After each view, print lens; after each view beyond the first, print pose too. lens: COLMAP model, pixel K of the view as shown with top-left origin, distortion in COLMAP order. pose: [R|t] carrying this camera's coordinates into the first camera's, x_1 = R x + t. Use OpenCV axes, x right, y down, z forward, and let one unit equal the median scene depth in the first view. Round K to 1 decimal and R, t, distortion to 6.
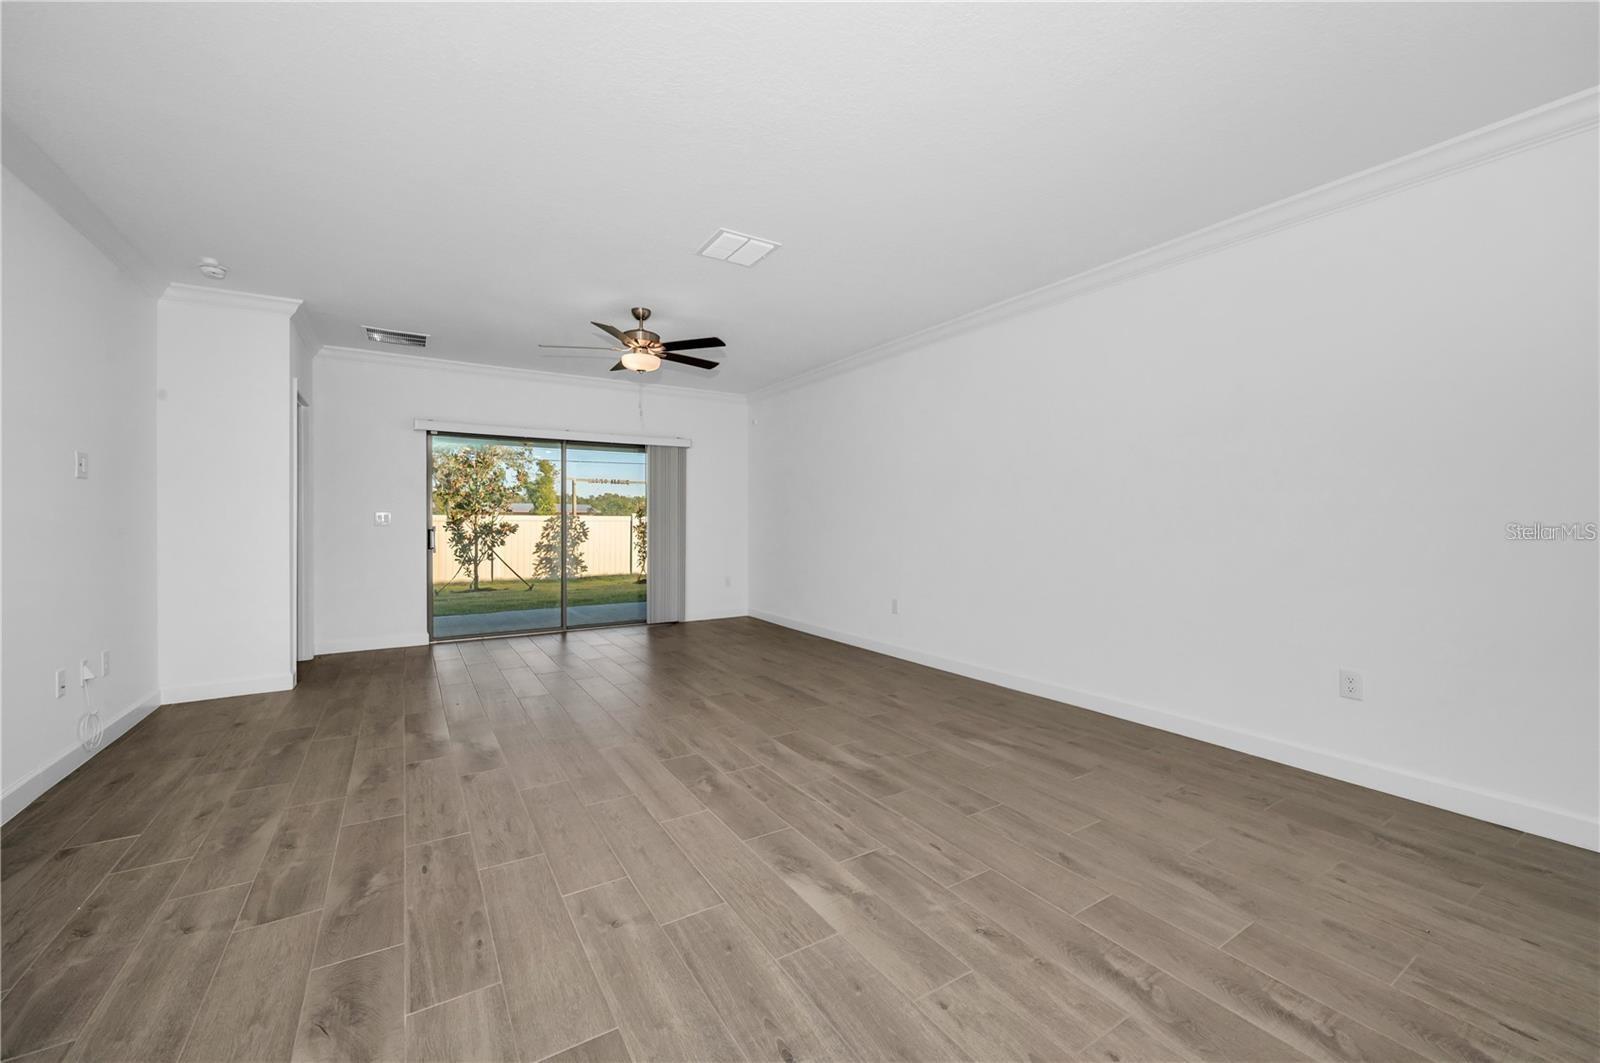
lens RADIAL K [[643.2, 0, 819.9], [0, 643.2, 519.6], [0, 0, 1]] dist [0.000538, 0.000074]
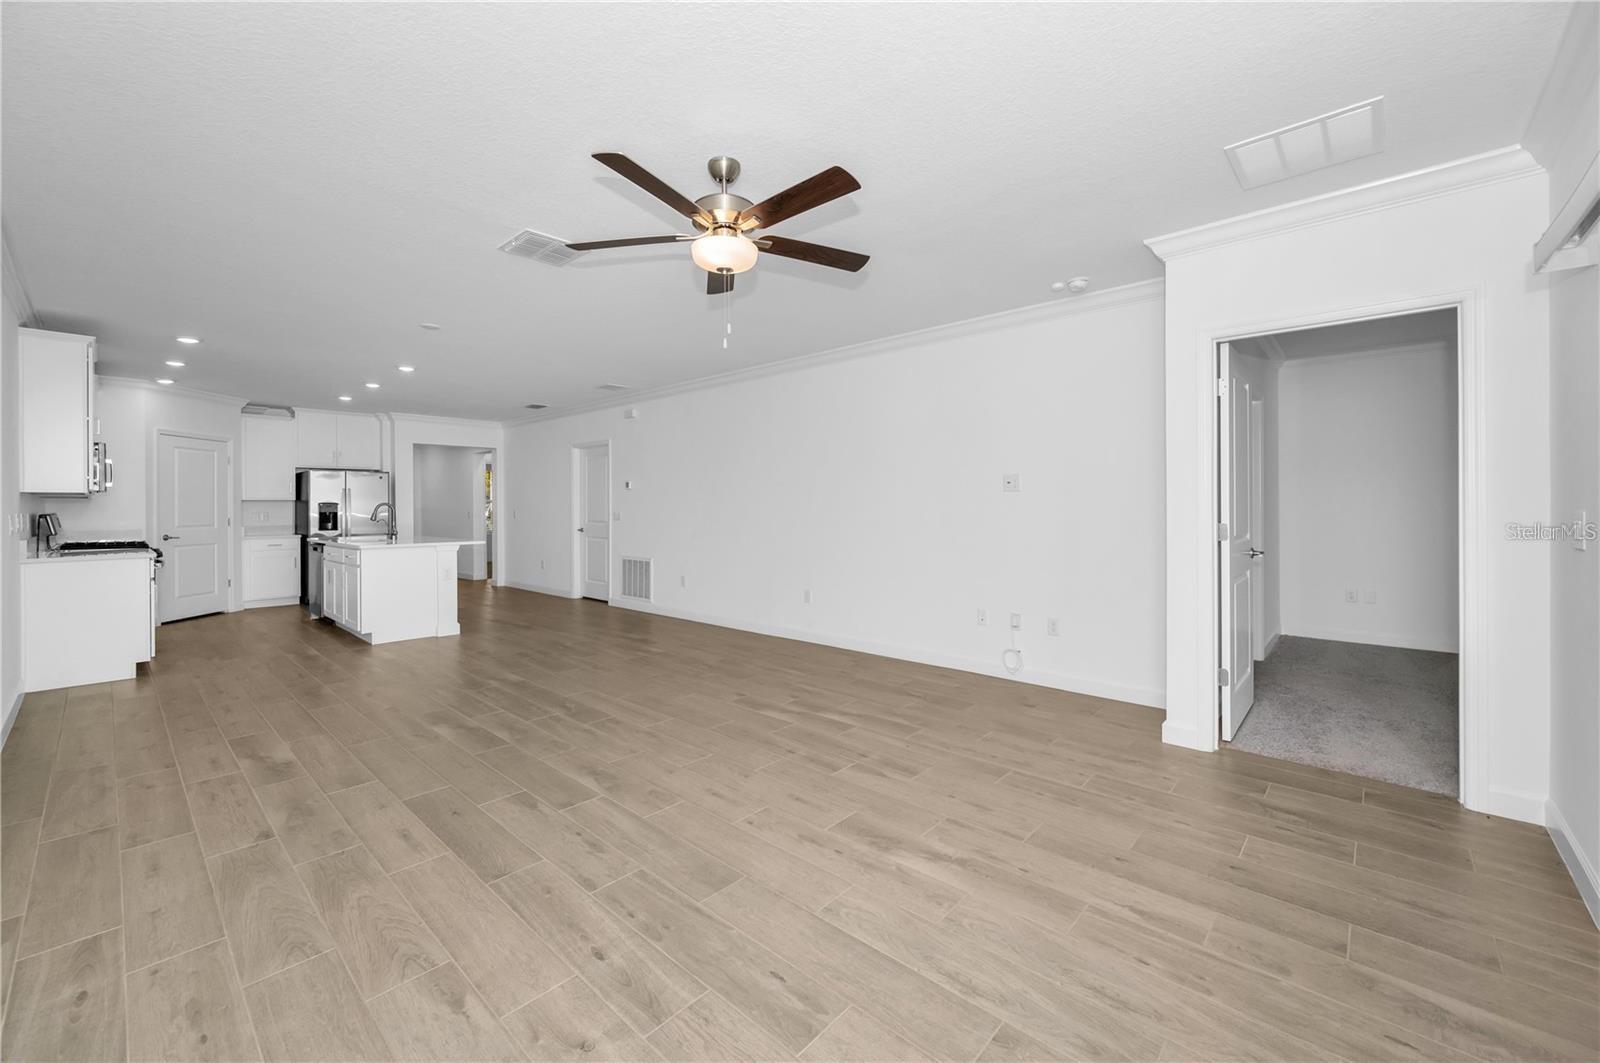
lens RADIAL K [[639.1, 0, 806.8], [0, 639.1, 508.9], [0, 0, 1]] dist [-0.001312, -0.000421]
pose [[-0.966252, 0.006723, -0.257512, -0.275395], [0.005817, 0.999974, 0.004280, -0.030896], [0.257534, 0.002638, -0.966266, 2.151197]]
